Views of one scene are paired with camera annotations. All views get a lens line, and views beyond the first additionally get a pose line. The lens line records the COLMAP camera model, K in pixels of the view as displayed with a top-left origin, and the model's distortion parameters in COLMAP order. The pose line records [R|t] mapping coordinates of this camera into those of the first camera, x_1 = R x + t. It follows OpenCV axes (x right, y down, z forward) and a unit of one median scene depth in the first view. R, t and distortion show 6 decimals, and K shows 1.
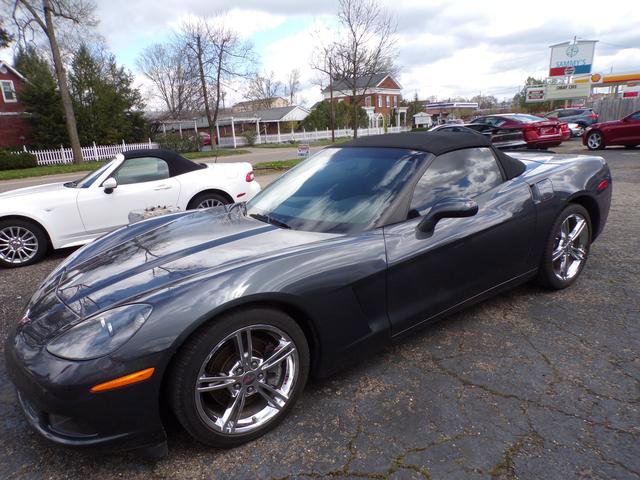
lens RADIAL K [[437.6, 0, 321.0], [0, 437.6, 256.9], [0, 0, 1]] dist [-0.018136, 0.021135]
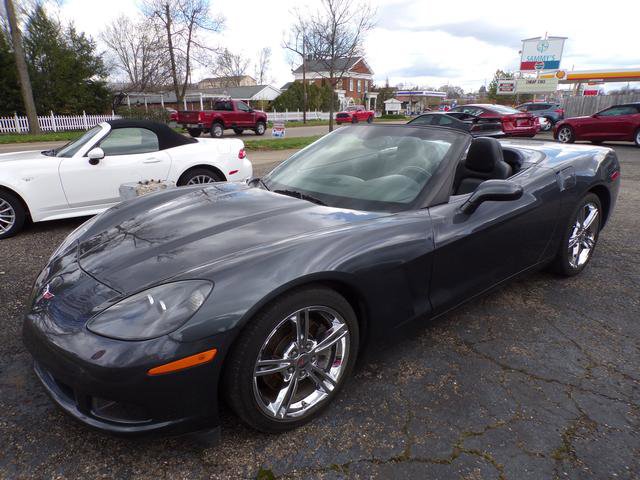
lens RADIAL K [[437.6, 0, 321.0], [0, 437.6, 256.9], [0, 0, 1]] dist [-0.018136, 0.021135]
pose [[0.996325, 0.025829, 0.081667, -0.057544], [-0.028804, 0.998956, 0.035459, 0.004477], [-0.080666, -0.037681, 0.996029, 0.016179]]
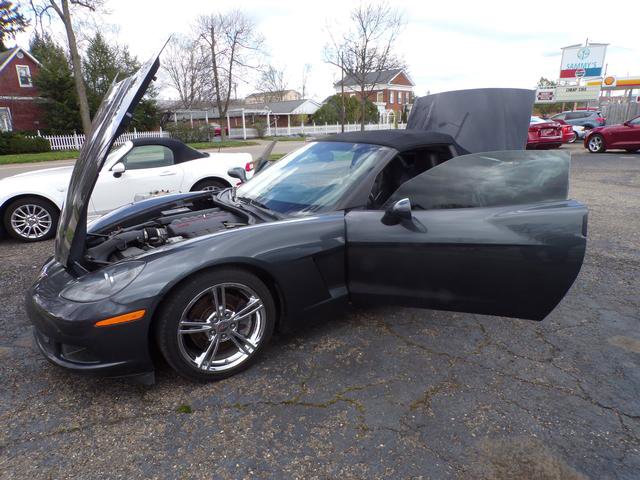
lens RADIAL K [[437.6, 0, 321.0], [0, 437.6, 256.9], [0, 0, 1]] dist [-0.018136, 0.021135]
pose [[0.999195, 0.036948, -0.015604, 0.033631], [-0.036750, 0.999243, 0.012743, 0.015598], [0.016063, -0.012159, 0.999797, -0.060706]]
